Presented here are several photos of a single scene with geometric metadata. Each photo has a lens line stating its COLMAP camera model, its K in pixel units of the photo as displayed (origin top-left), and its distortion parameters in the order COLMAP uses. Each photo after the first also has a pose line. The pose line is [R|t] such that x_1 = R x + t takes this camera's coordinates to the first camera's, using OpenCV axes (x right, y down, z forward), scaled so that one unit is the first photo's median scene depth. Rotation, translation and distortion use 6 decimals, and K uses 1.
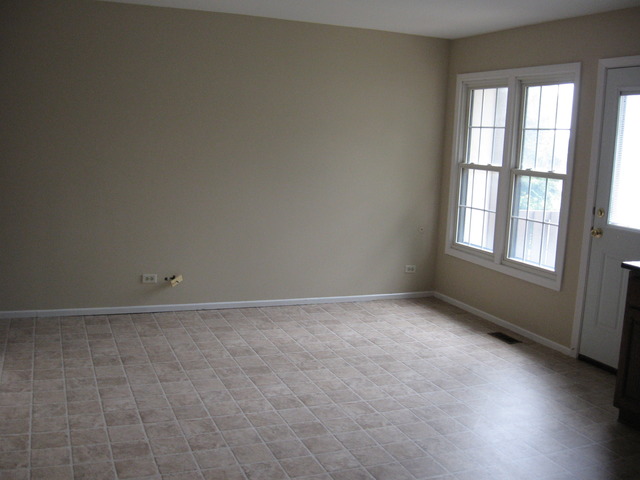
lens RADIAL K [[680.7, 0, 320.2], [0, 680.7, 237.7], [0, 0, 1]] dist [-0.129583, 0.006177]
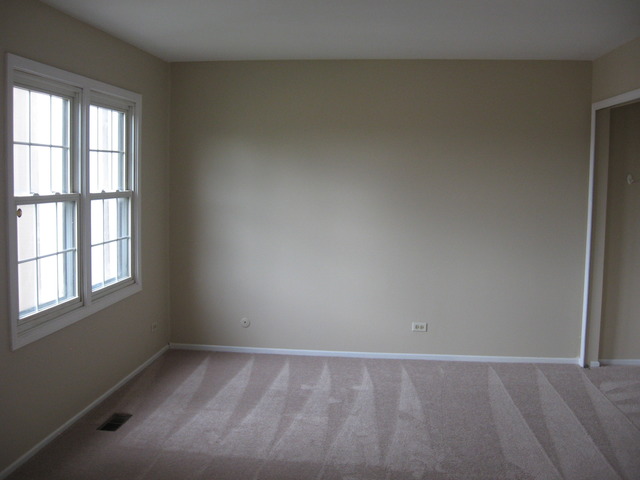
lens RADIAL K [[680.7, 0, 320.2], [0, 680.7, 237.7], [0, 0, 1]] dist [-0.129583, 0.006177]
pose [[-0.887163, -0.103883, 0.449612, -0.390590], [0.007013, 0.971183, 0.238231, -0.253207], [-0.461404, 0.214502, -0.860869, 1.613359]]
